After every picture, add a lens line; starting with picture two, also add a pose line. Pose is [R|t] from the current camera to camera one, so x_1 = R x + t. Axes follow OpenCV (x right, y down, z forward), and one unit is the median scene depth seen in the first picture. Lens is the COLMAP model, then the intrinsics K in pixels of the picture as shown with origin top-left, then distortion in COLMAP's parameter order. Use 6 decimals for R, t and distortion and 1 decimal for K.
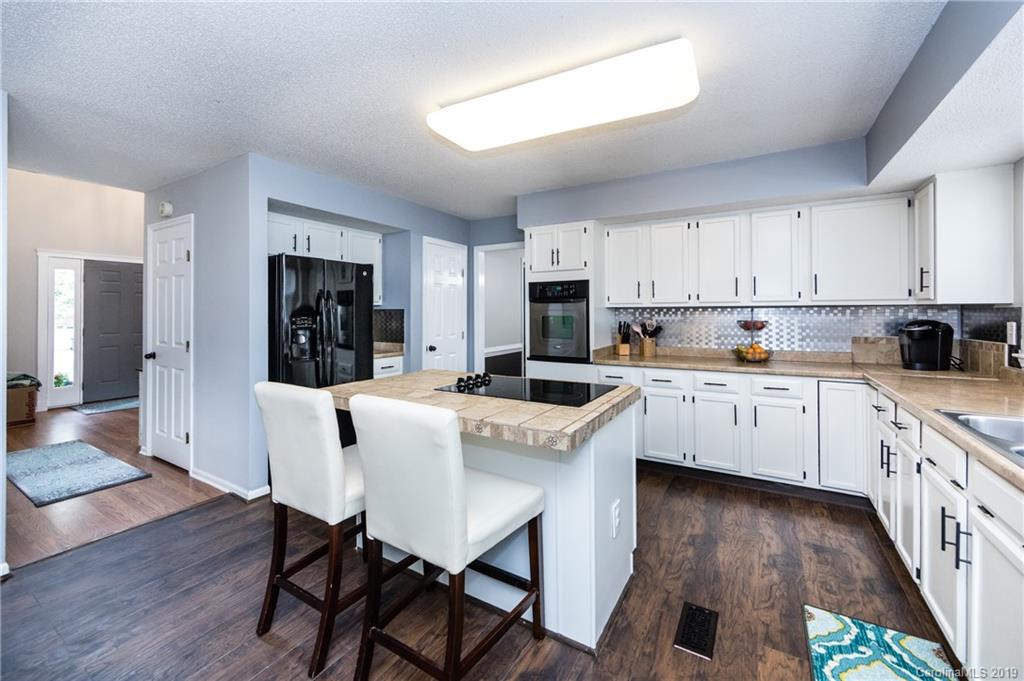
lens RADIAL K [[401.6, 0, 528.7], [0, 401.6, 309.0], [0, 0, 1]] dist [-0.002815, -0.000699]
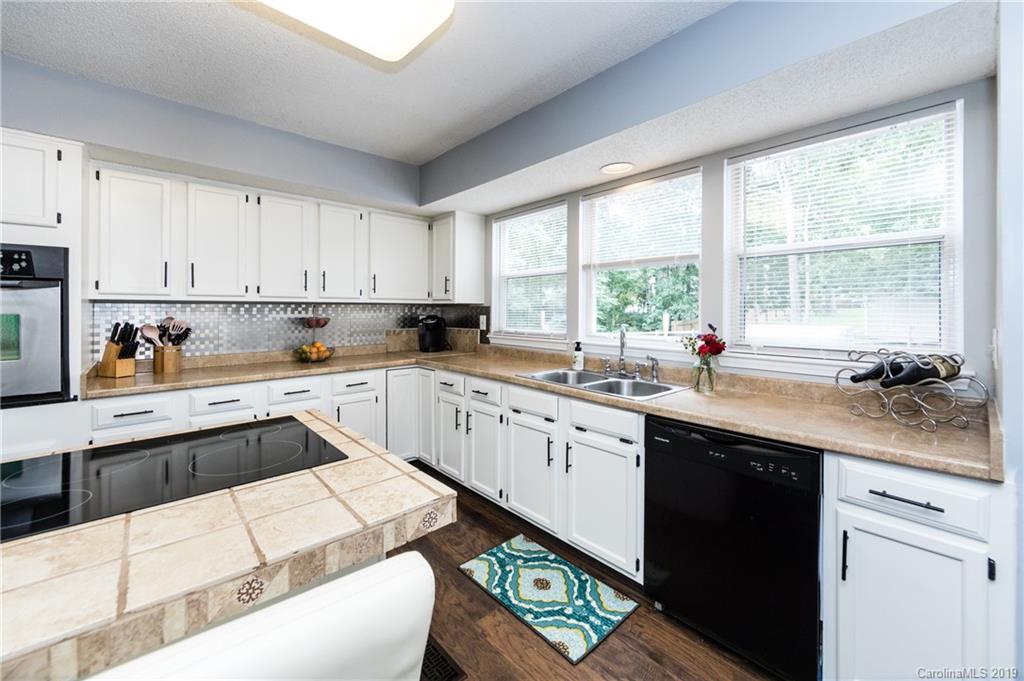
lens RADIAL K [[401.6, 0, 498.4], [0, 401.6, 308.3], [0, 0, 1]] dist [-0.002815, -0.000699]
pose [[0.321190, 0.006428, 0.946993, -0.218184], [-0.008003, 0.999960, -0.004073, 0.008140], [-0.946981, -0.006270, 0.321228, 0.329693]]
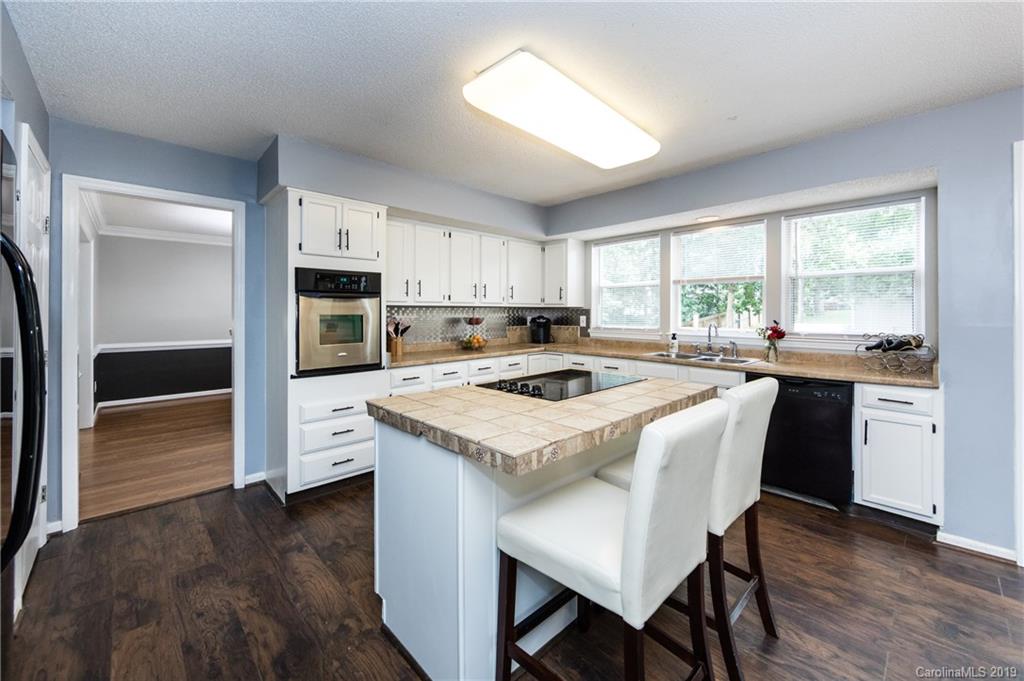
lens RADIAL K [[401.6, 0, 499.3], [0, 401.6, 312.1], [0, 0, 1]] dist [-0.002815, -0.000699]
pose [[0.298075, 0.002557, 0.954539, -0.739745], [-0.006355, 0.999980, -0.000695, 0.012926], [-0.954521, -0.005859, 0.298085, 0.606209]]
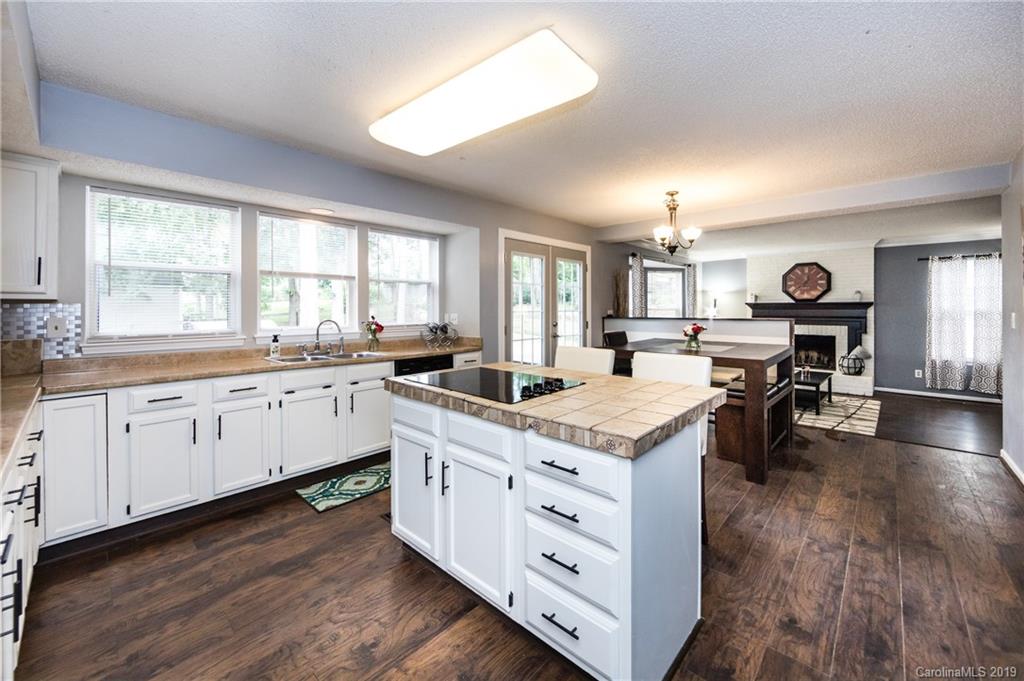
lens RADIAL K [[401.6, 0, 530.3], [0, 401.6, 307.4], [0, 0, 1]] dist [-0.002815, -0.000699]
pose [[-0.979911, 0.006195, 0.199341, -0.208647], [0.004533, 0.999951, -0.008793, 0.016038], [-0.199386, -0.007713, -0.979891, 1.392280]]
